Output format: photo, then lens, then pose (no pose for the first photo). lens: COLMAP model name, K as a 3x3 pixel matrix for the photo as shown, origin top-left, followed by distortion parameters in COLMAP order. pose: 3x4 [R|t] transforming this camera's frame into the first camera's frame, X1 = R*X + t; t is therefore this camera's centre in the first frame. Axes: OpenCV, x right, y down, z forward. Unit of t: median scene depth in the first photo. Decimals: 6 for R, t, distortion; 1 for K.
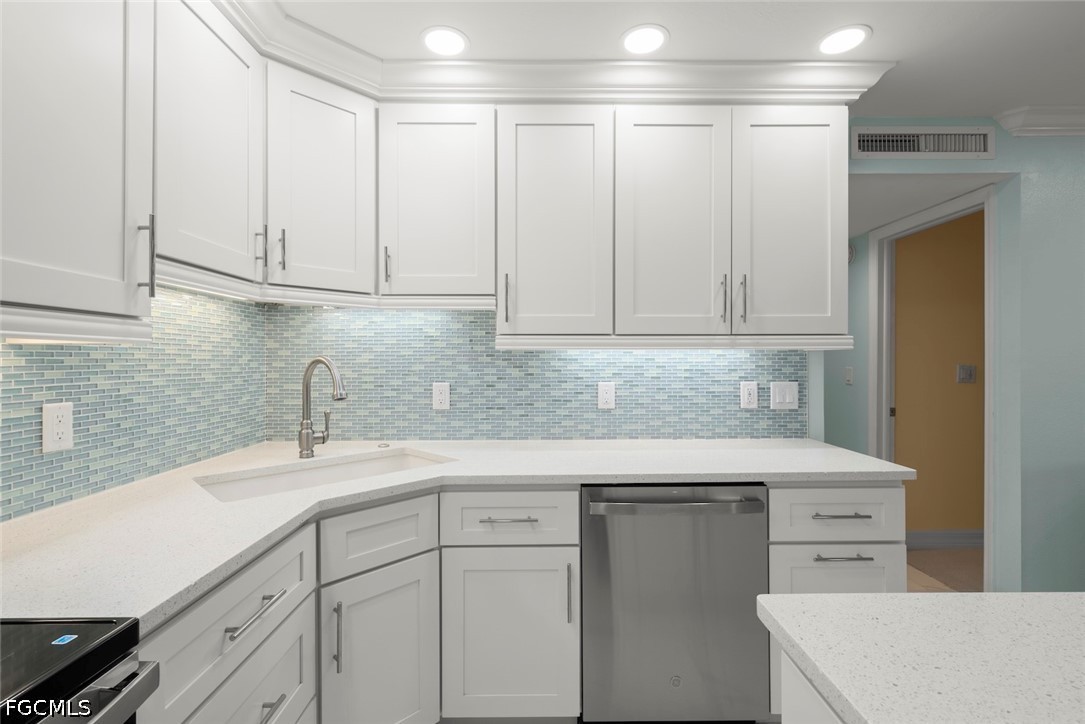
lens RADIAL K [[493.0, 0, 542.2], [0, 493.0, 358.5], [0, 0, 1]] dist [-0.000356, -0.000193]
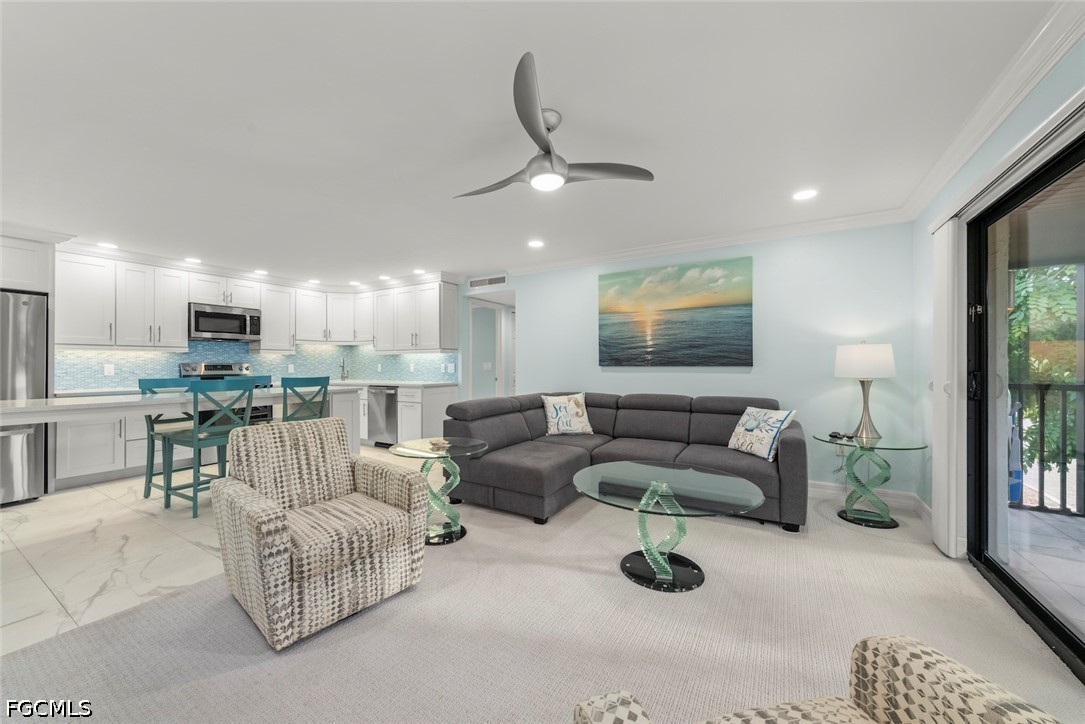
lens RADIAL K [[404.5, 0, 548.4], [0, 404.5, 365.4], [0, 0, 1]] dist [-0.006422, -0.000256]
pose [[0.856372, 0.001723, -0.516356, 2.696776], [0.000566, 0.999991, 0.004275, 0.053190], [0.516358, -0.003953, 0.856364, -1.004631]]
